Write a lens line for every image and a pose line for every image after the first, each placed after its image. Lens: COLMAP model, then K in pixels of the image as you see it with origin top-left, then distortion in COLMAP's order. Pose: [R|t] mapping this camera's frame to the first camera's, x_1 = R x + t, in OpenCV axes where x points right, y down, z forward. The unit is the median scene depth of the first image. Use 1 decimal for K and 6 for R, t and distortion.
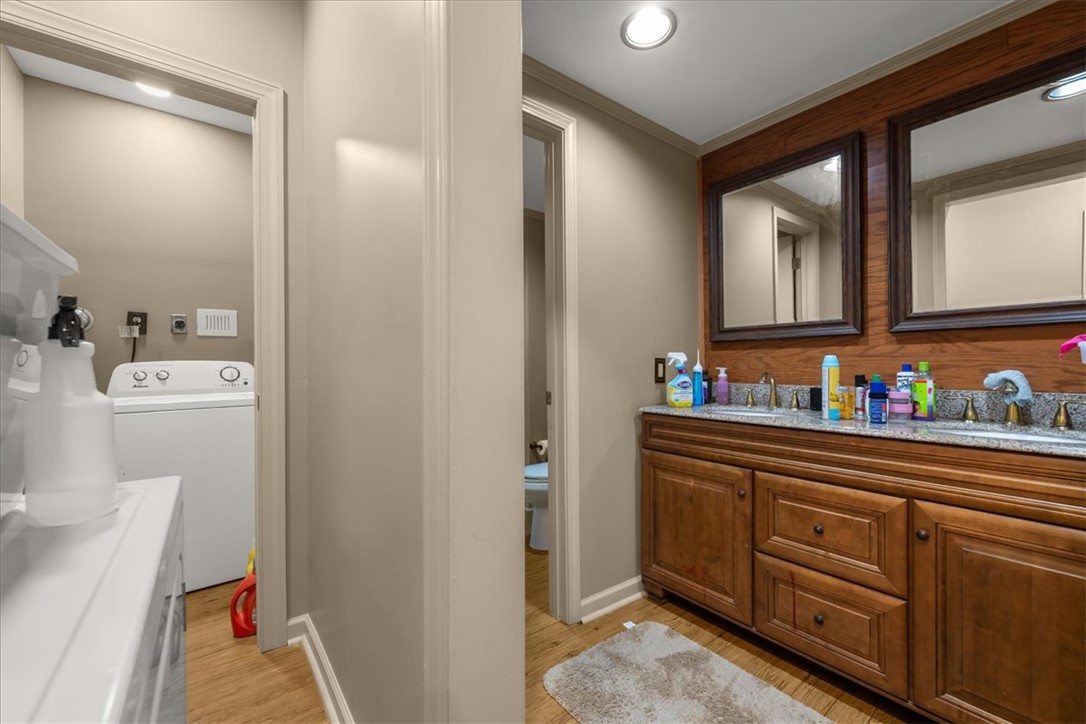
lens RADIAL K [[435.9, 0, 548.5], [0, 435.9, 365.8], [0, 0, 1]] dist [-0.000308, 0.000269]
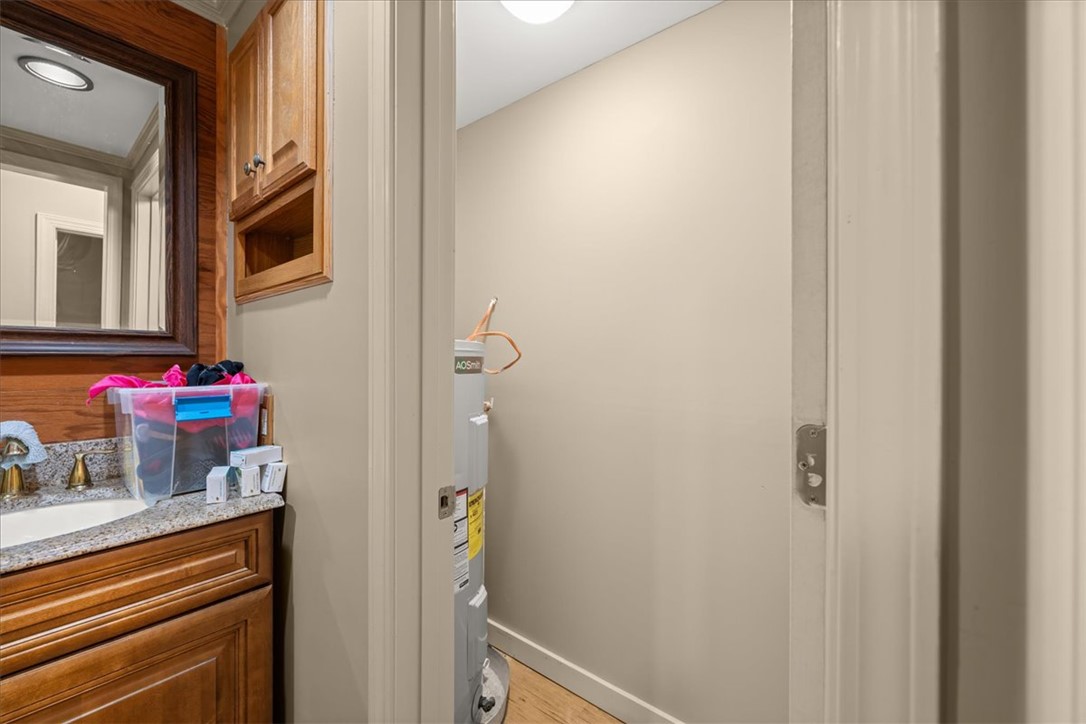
lens RADIAL K [[435.9, 0, 543.6], [0, 435.9, 361.6], [0, 0, 1]] dist [-0.000308, 0.000269]
pose [[-0.212626, 0.003460, 0.977127, 0.167222], [0.001915, 0.999993, -0.003125, -0.066255], [-0.977132, 0.001207, -0.212631, 0.264612]]
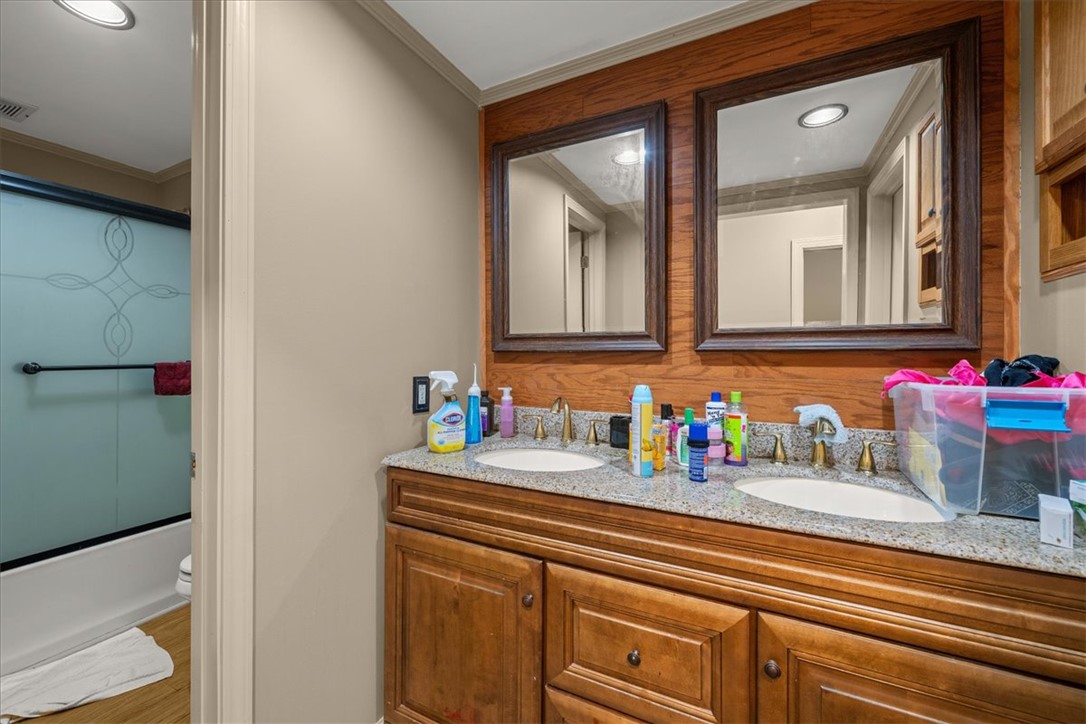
lens RADIAL K [[435.9, 0, 536.8], [0, 435.9, 349.2], [0, 0, 1]] dist [-0.000308, 0.000269]
pose [[0.909529, 0.011682, 0.415476, 0.171669], [-0.007071, 0.999895, -0.012635, -0.067514], [-0.415580, 0.008554, 0.909516, 0.379798]]
